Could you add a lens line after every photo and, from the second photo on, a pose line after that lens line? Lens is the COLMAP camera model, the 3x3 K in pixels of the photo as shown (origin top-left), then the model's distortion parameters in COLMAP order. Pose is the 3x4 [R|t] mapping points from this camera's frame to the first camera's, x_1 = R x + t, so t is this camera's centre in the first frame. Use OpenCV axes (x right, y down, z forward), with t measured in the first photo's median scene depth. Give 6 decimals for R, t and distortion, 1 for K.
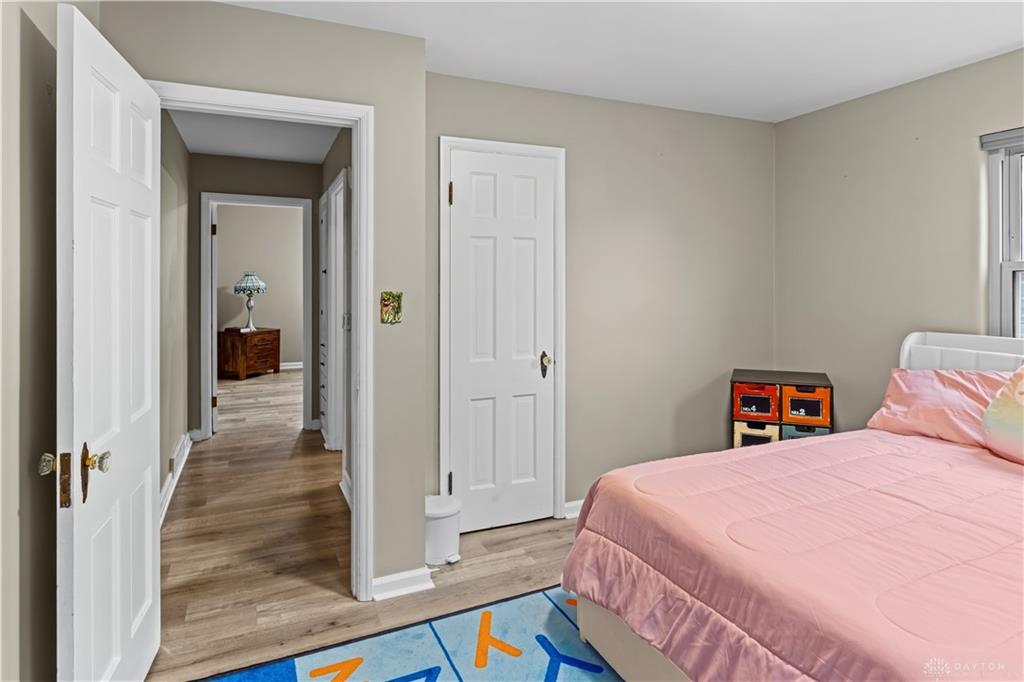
lens RADIAL K [[593.3, 0, 514.5], [0, 593.3, 276.8], [0, 0, 1]] dist [-0.005832, -0.000818]
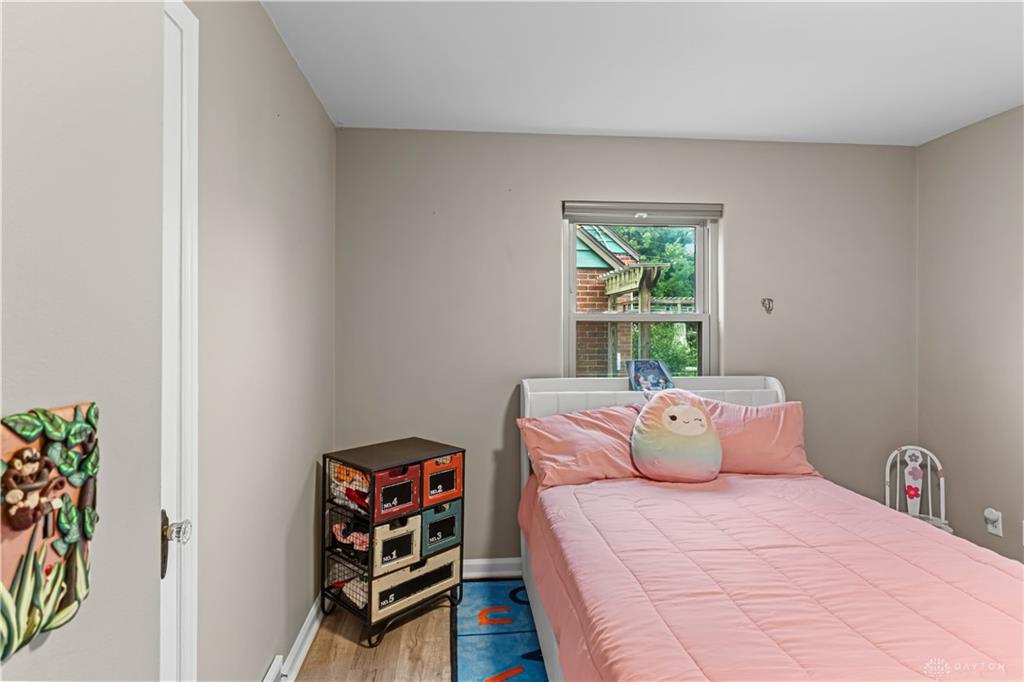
lens RADIAL K [[580.2, 0, 512.8], [0, 580.2, 319.6], [0, 0, 1]] dist [-0.001576, -0.000132]
pose [[0.326544, 0.001667, 0.945180, -0.296409], [-0.000142, 0.999999, -0.001715, -0.009566], [-0.945182, 0.000425, 0.326544, 0.750734]]
